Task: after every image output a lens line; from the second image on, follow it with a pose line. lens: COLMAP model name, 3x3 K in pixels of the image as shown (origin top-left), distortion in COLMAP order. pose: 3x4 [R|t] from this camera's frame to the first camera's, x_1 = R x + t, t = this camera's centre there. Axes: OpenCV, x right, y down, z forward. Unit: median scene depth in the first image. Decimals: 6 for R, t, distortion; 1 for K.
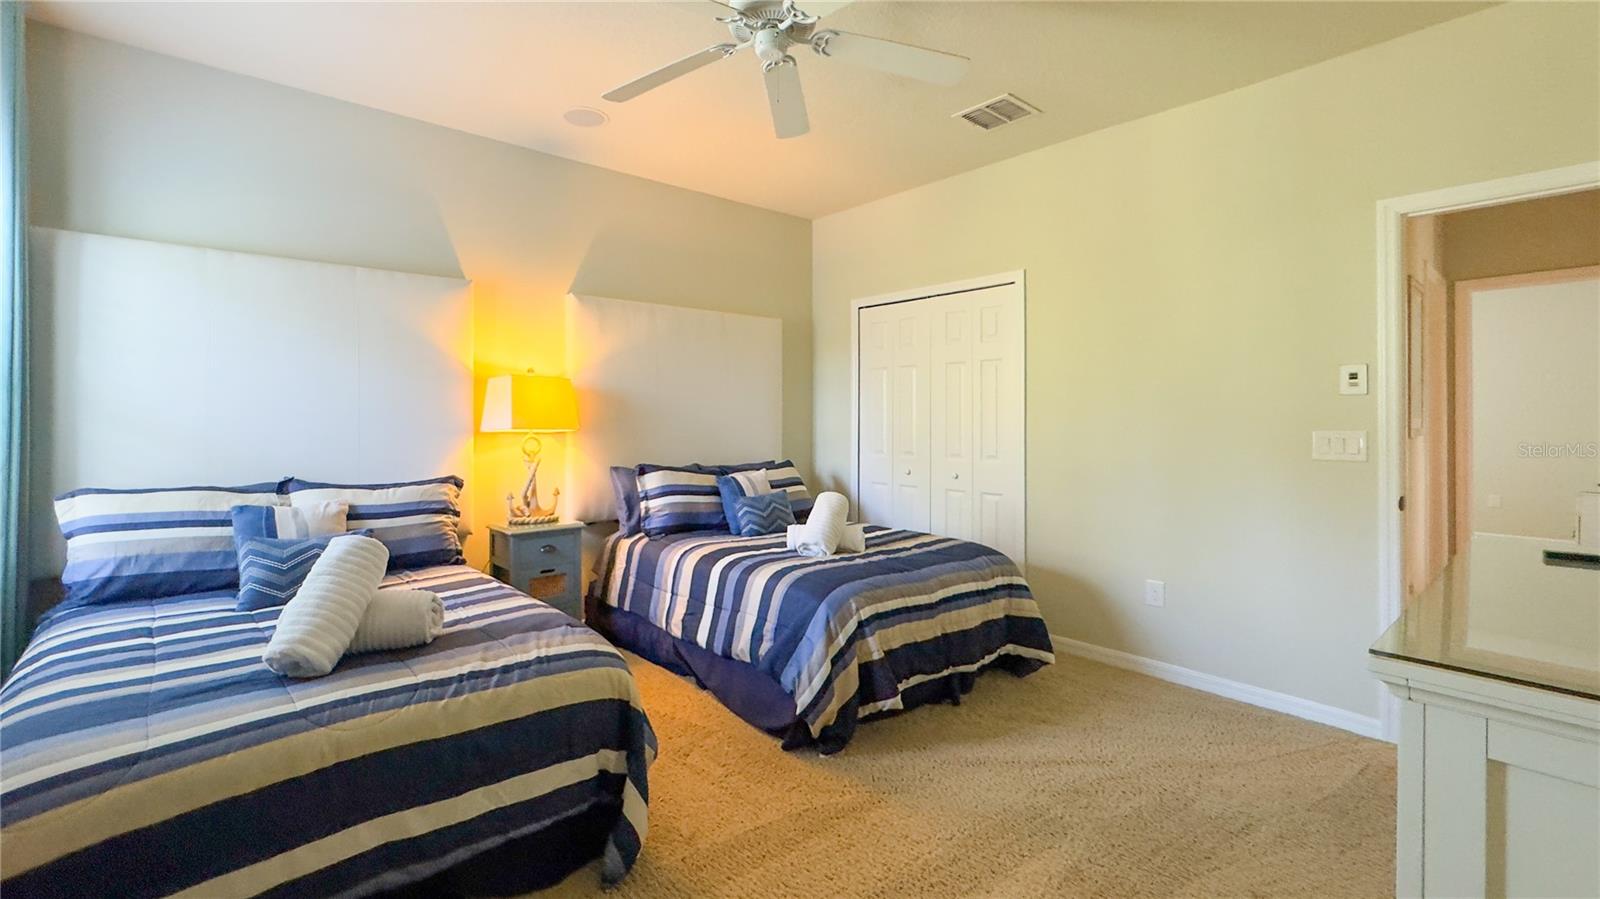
lens RADIAL K [[640.7, 0, 800.0], [0, 640.7, 449.5], [0, 0, 1]] dist [-0.001420, 0.000263]
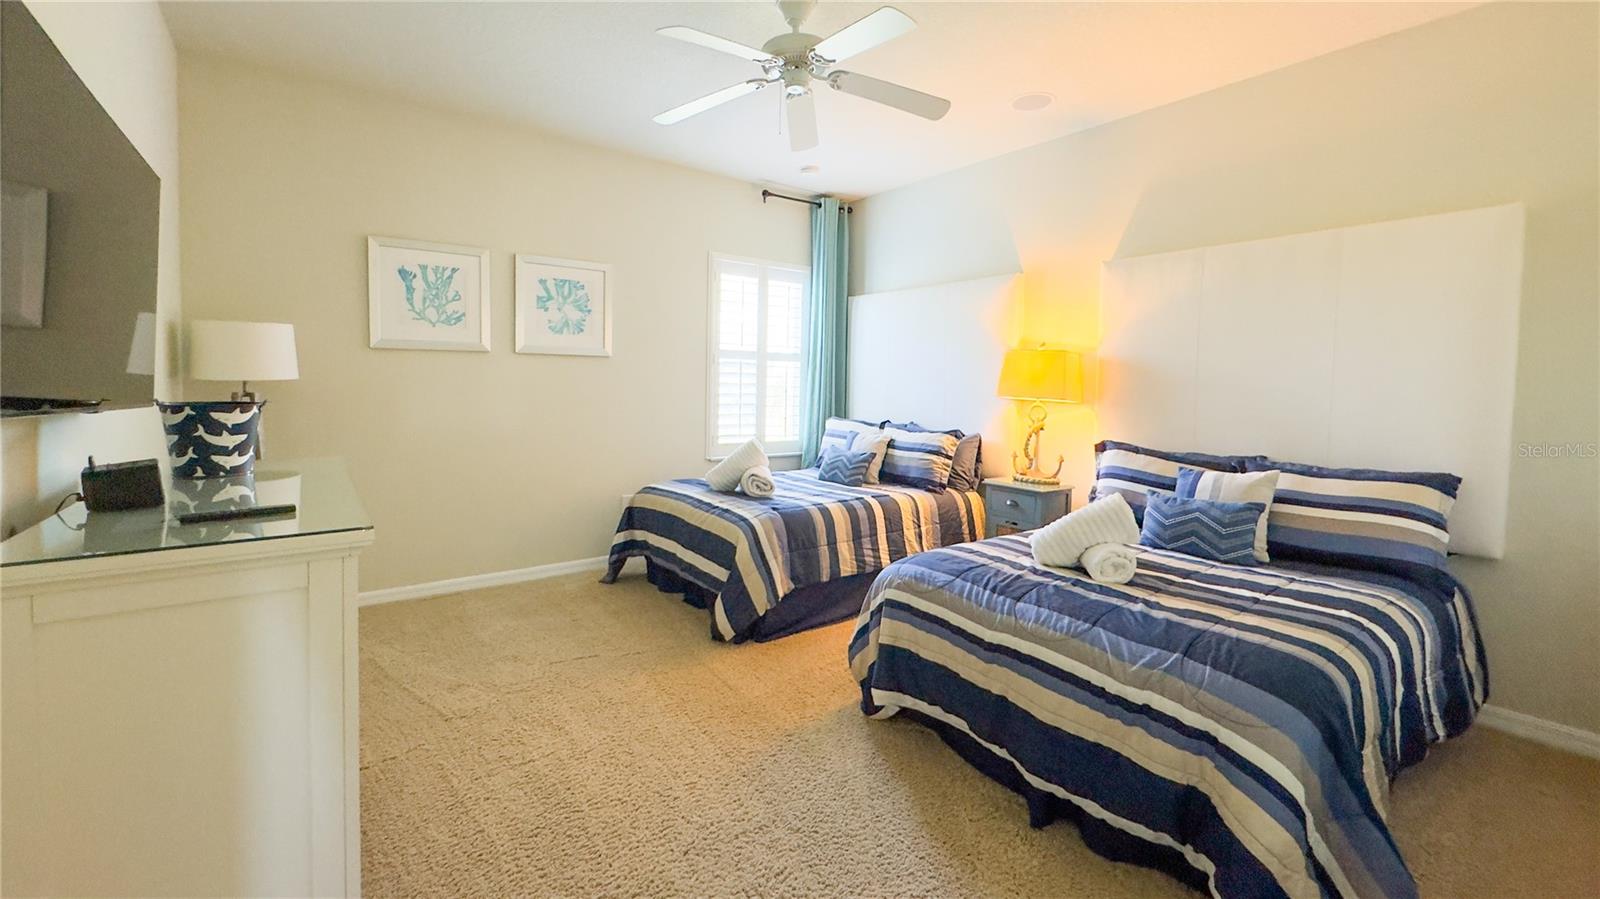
lens RADIAL K [[714.9, 0, 804.4], [0, 714.9, 444.1], [0, 0, 1]] dist [-0.000920, 0.000009]
pose [[-0.082159, 0.084829, -0.993002, 0.943133], [-0.066337, 0.993696, 0.090377, -0.041505], [0.994409, 0.073298, -0.076014, 0.780031]]
